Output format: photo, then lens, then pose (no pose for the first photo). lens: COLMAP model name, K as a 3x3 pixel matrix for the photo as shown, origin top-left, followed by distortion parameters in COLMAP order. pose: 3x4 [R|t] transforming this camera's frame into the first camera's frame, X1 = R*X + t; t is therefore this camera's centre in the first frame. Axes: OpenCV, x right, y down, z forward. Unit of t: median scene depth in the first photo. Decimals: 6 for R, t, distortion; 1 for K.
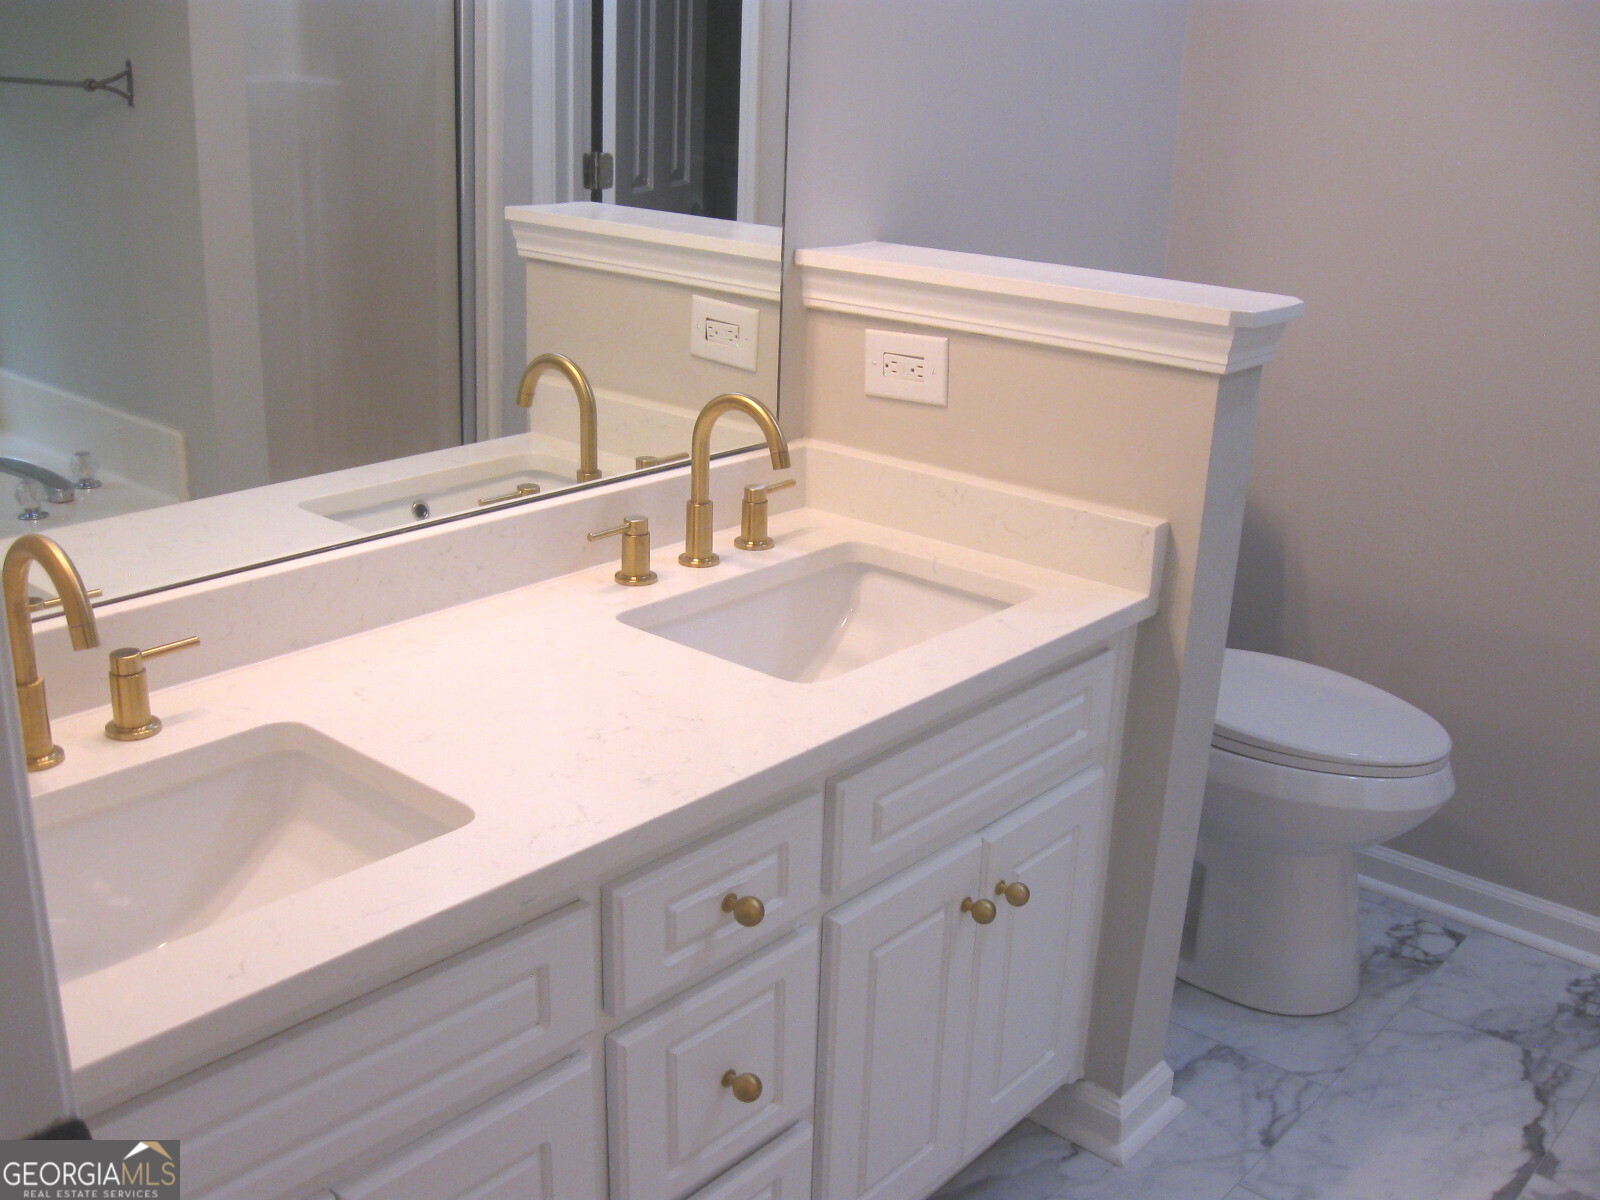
lens RADIAL K [[1649.3, 0, 804.1], [0, 1649.3, 599.7], [0, 0, 1]] dist [-0.114478, 0.000000]
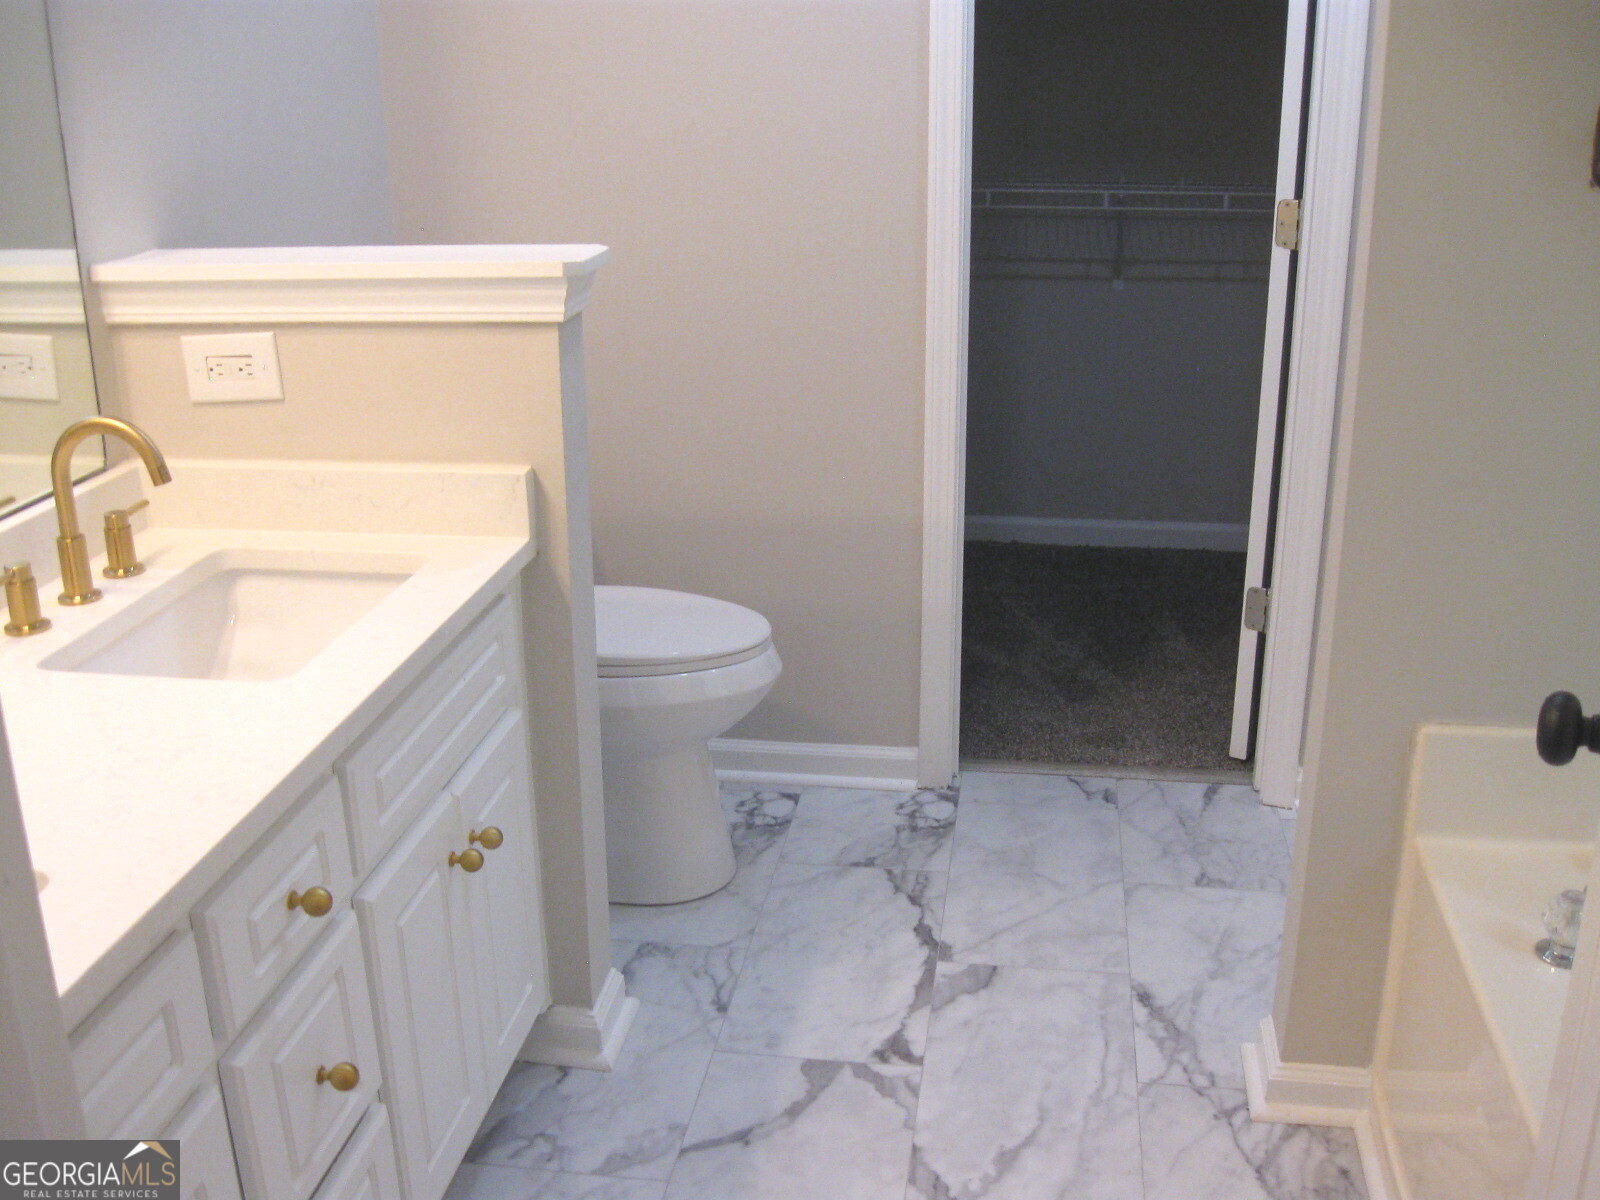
lens RADIAL K [[1649.3, 0, 801.5], [0, 1649.3, 606.9], [0, 0, 1]] dist [-0.114478, 0.000000]
pose [[0.846186, -0.215021, 0.487582, -0.158743], [0.210214, 0.975468, 0.065354, 0.007575], [-0.489673, 0.047195, 0.870628, -0.013828]]
